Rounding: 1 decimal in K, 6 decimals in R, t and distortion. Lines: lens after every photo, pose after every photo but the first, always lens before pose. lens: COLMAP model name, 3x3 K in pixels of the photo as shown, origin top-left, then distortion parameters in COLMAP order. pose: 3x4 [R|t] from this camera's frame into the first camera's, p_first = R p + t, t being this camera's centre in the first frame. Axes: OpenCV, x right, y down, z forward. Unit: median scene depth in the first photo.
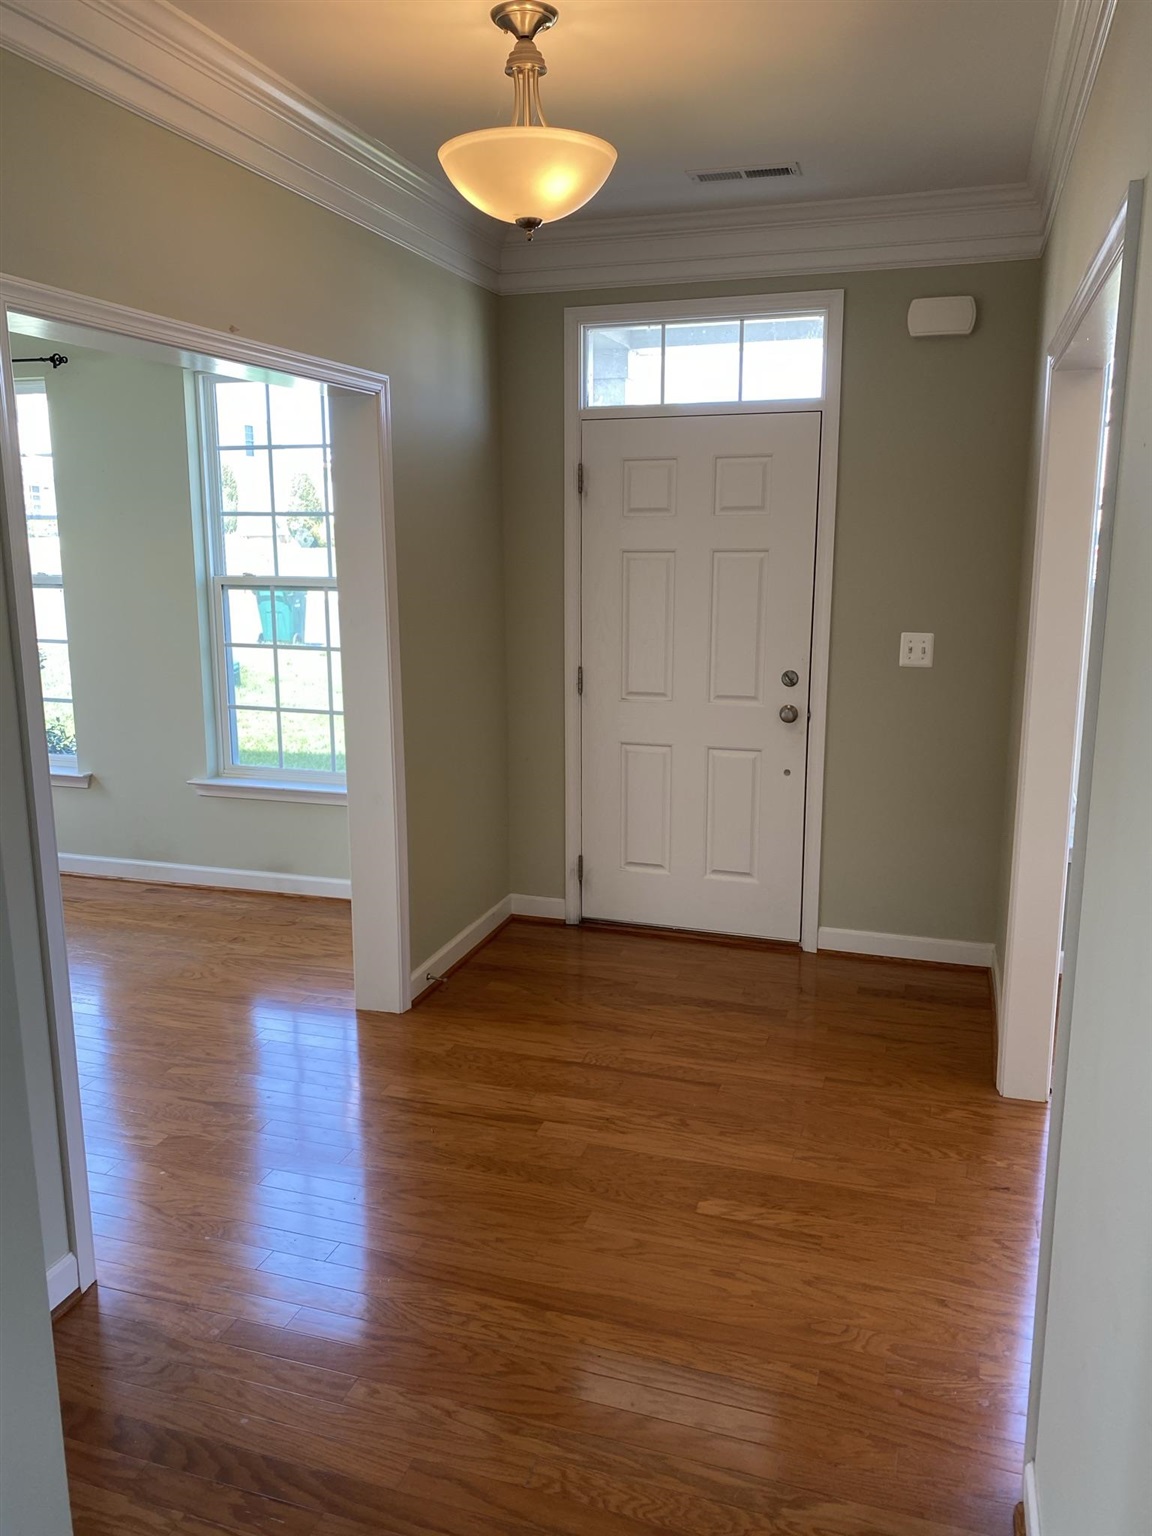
lens RADIAL K [[1170.5, 0, 576.0], [0, 1170.5, 768.0], [0, 0, 1]] dist [0.042359, -0.059844]
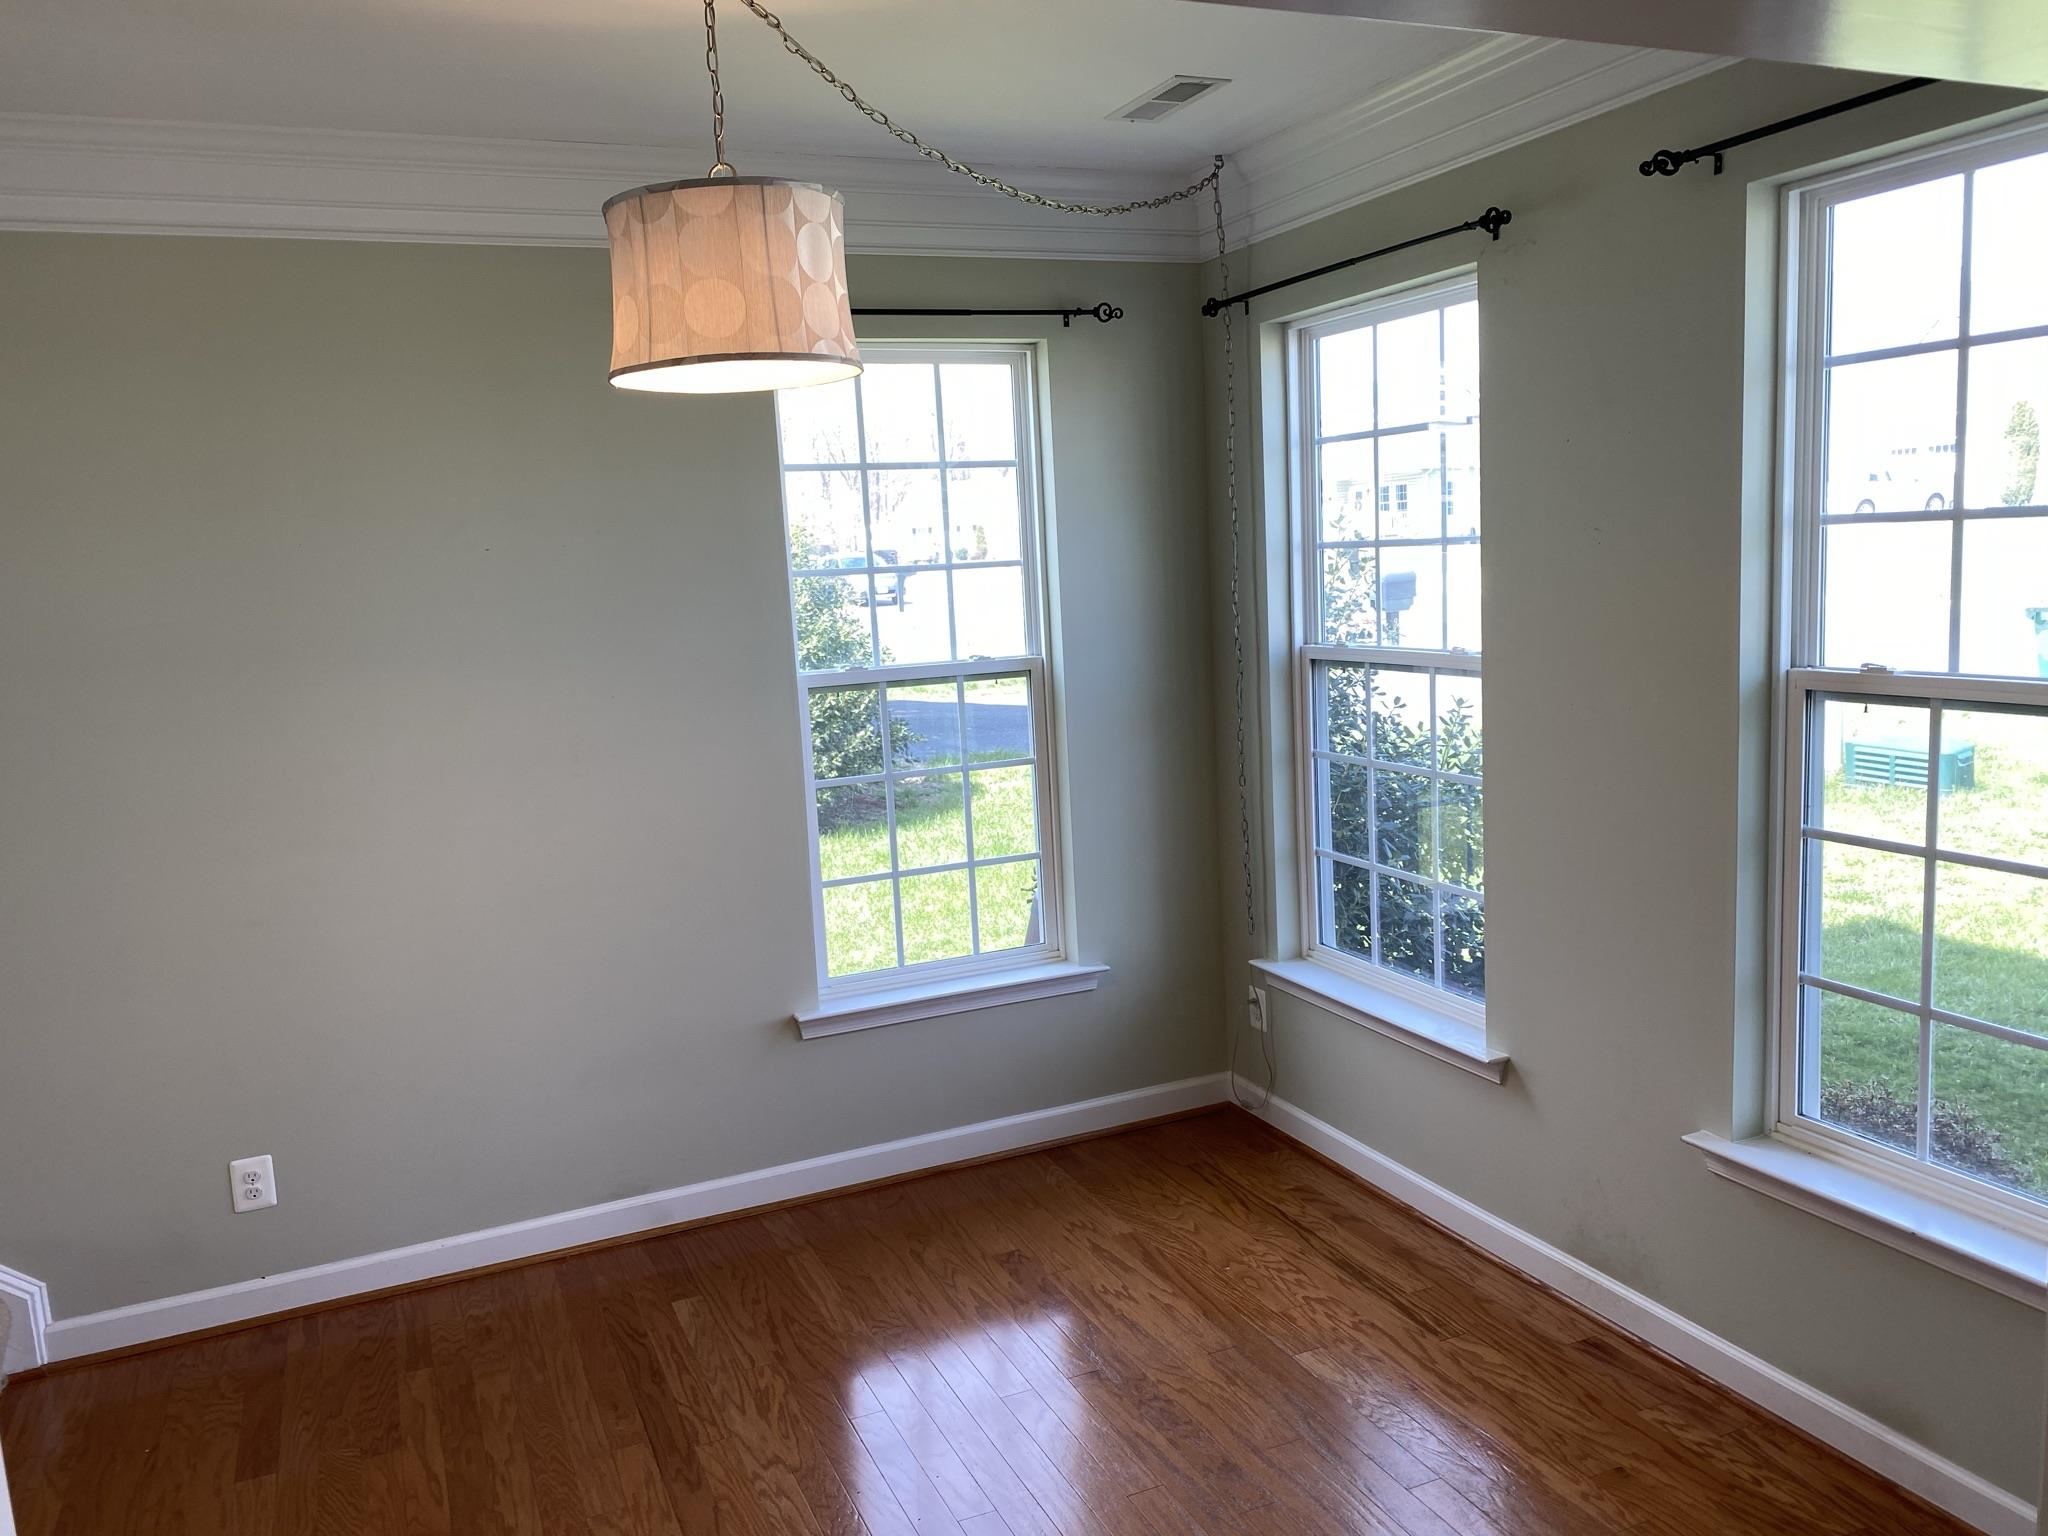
lens RADIAL K [[1567.9, 0, 1024.0], [0, 1567.9, 768.0], [0, 0, 1]] dist [0.029816, -0.059057]
pose [[0.662094, 0.070255, -0.746120, -0.069249], [-0.097573, 0.995203, 0.007124, -0.105331], [0.743042, 0.068085, 0.665773, 0.427824]]
